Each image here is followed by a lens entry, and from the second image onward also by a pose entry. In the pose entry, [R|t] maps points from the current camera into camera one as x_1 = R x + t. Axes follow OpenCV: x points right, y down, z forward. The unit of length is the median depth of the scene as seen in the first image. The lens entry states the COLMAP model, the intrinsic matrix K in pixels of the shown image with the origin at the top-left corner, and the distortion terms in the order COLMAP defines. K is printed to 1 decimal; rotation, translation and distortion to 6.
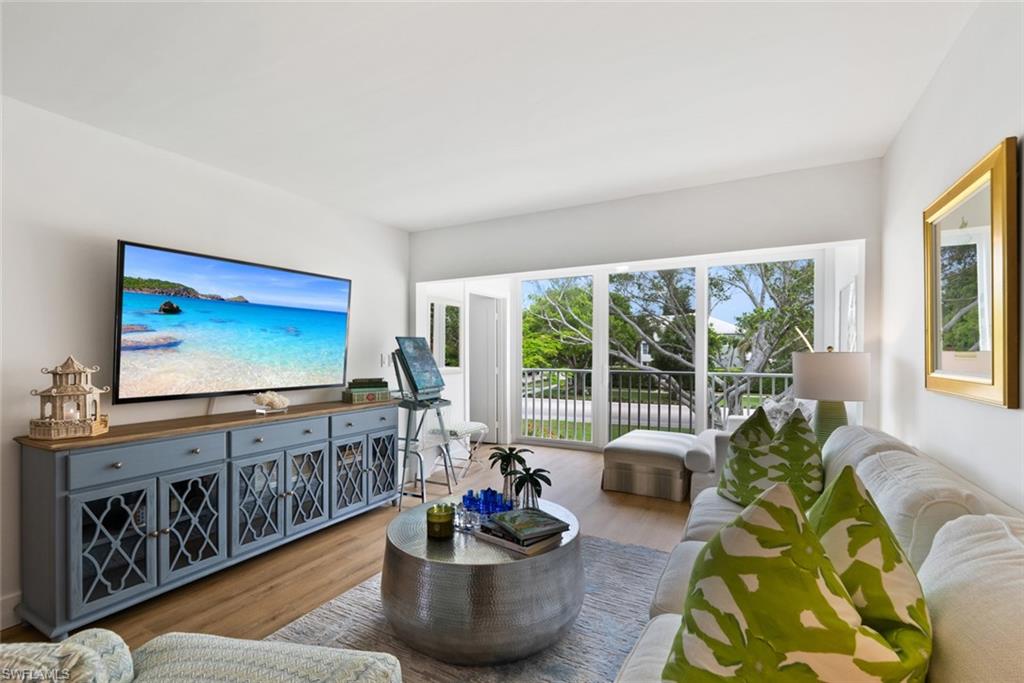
lens RADIAL K [[465.5, 0, 513.1], [0, 465.5, 346.2], [0, 0, 1]] dist [-0.026769, -0.000250]
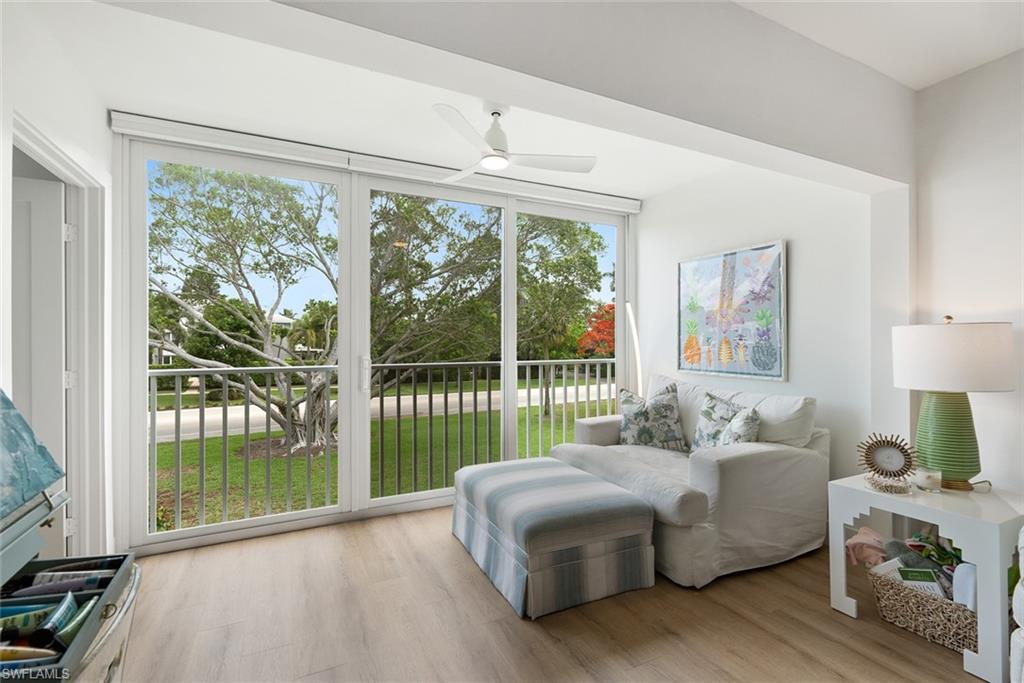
lens RADIAL K [[465.5, 0, 507.8], [0, 465.5, 339.5], [0, 0, 1]] dist [-0.026769, -0.000250]
pose [[0.582114, -0.000687, 0.813107, -0.172393], [-0.002868, 0.999992, 0.002899, 0.025273], [-0.813102, -0.004020, 0.582107, 0.670216]]
